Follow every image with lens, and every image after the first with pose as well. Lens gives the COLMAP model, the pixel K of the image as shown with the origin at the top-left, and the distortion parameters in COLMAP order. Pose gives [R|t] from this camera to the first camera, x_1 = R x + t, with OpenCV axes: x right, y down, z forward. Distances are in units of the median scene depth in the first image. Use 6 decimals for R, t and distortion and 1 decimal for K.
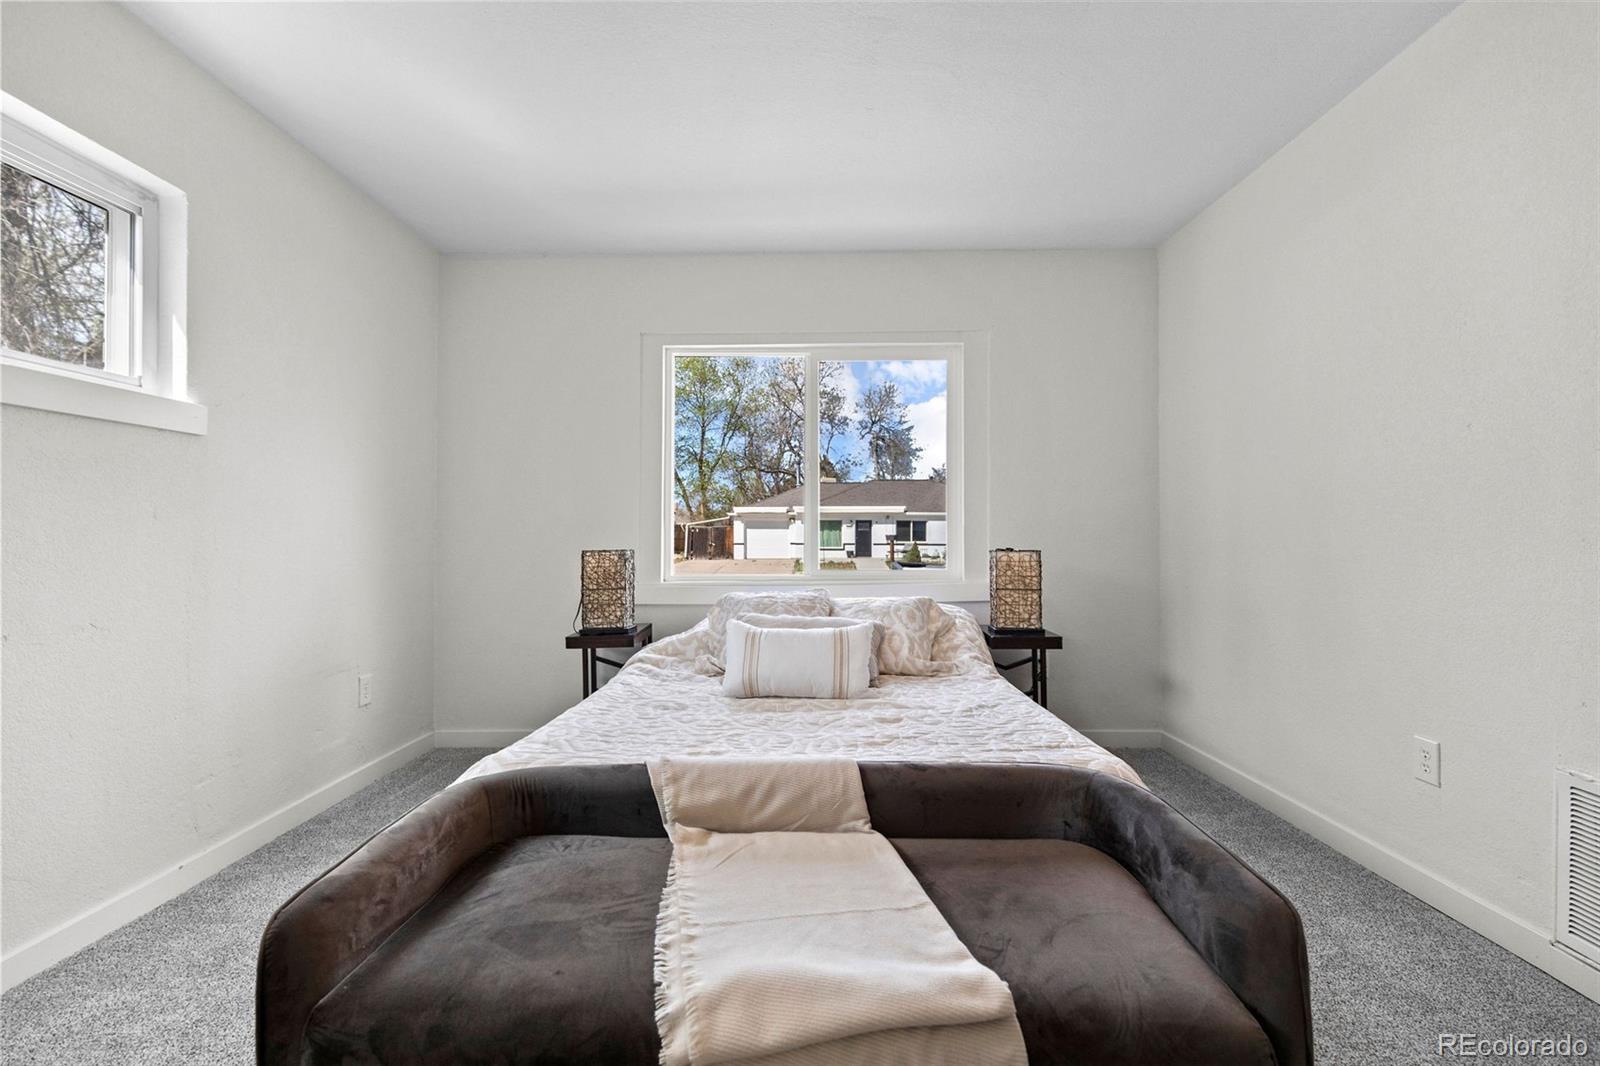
lens RADIAL K [[712.8, 0, 798.7], [0, 712.8, 523.5], [0, 0, 1]] dist [0.001126, -0.000125]
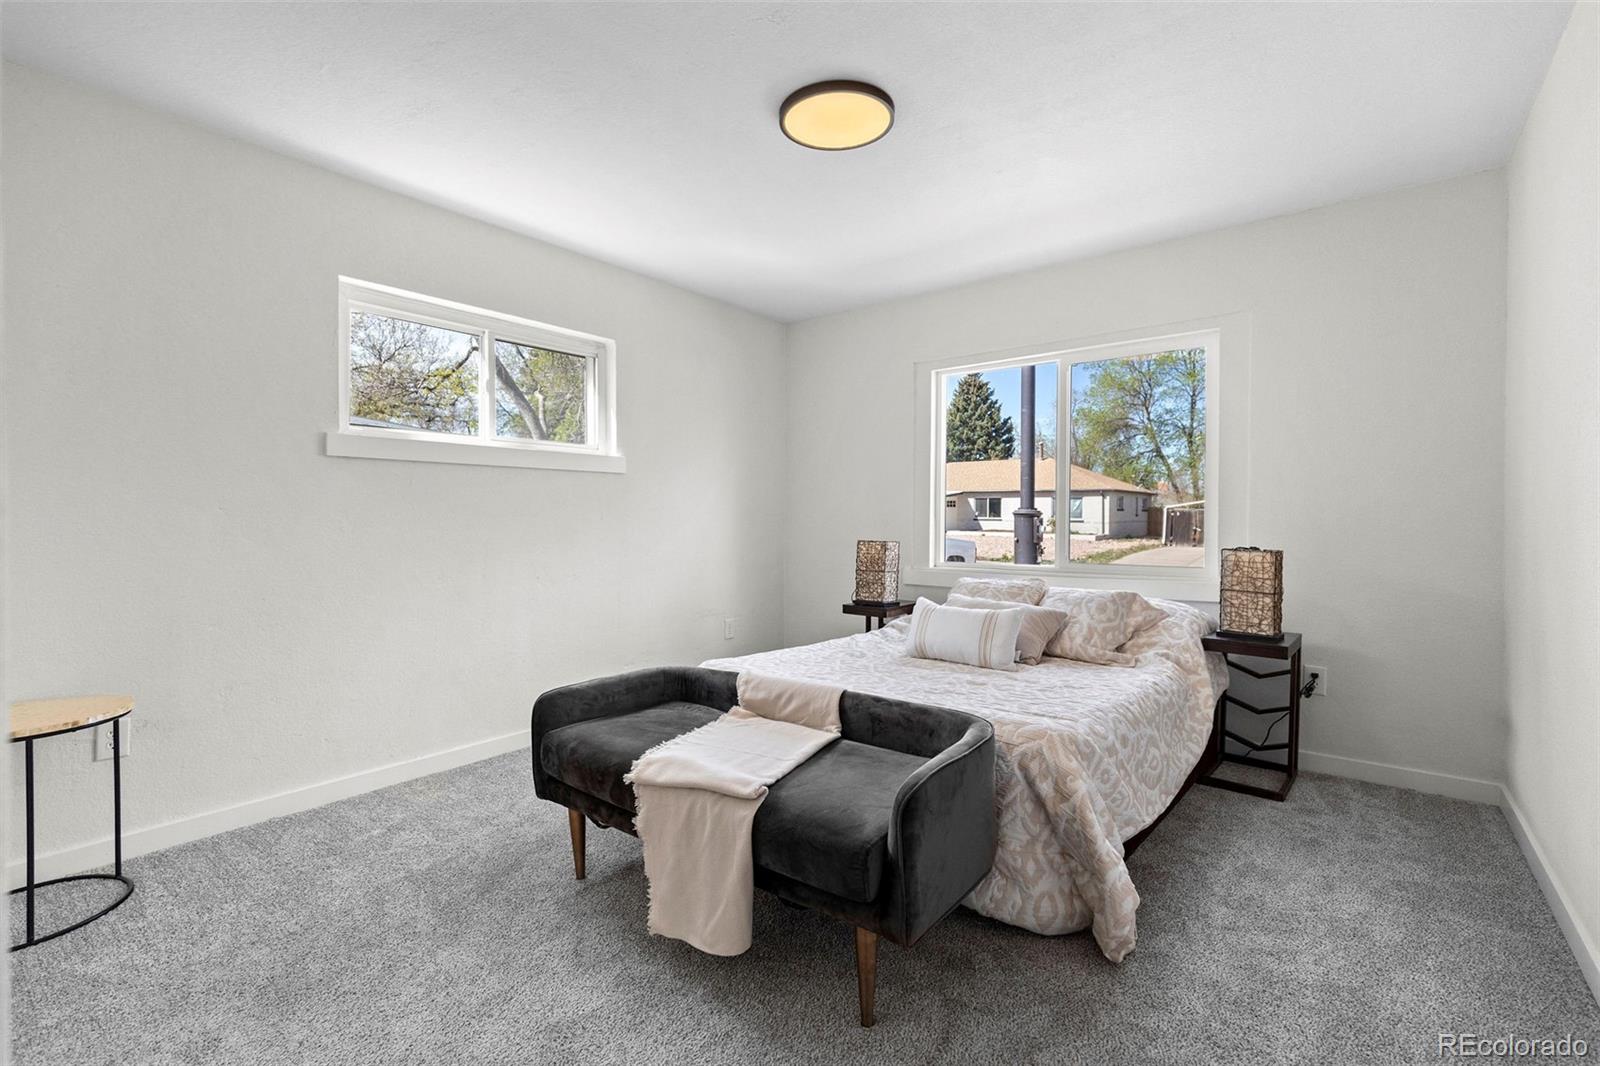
lens RADIAL K [[712.8, 0, 798.7], [0, 712.8, 523.5], [0, 0, 1]] dist [0.001126, -0.000125]
pose [[0.797442, 0.006467, -0.603361, 0.406547], [0.007981, 0.999742, 0.021263, -0.023249], [0.603343, -0.021771, 0.797185, -0.114012]]
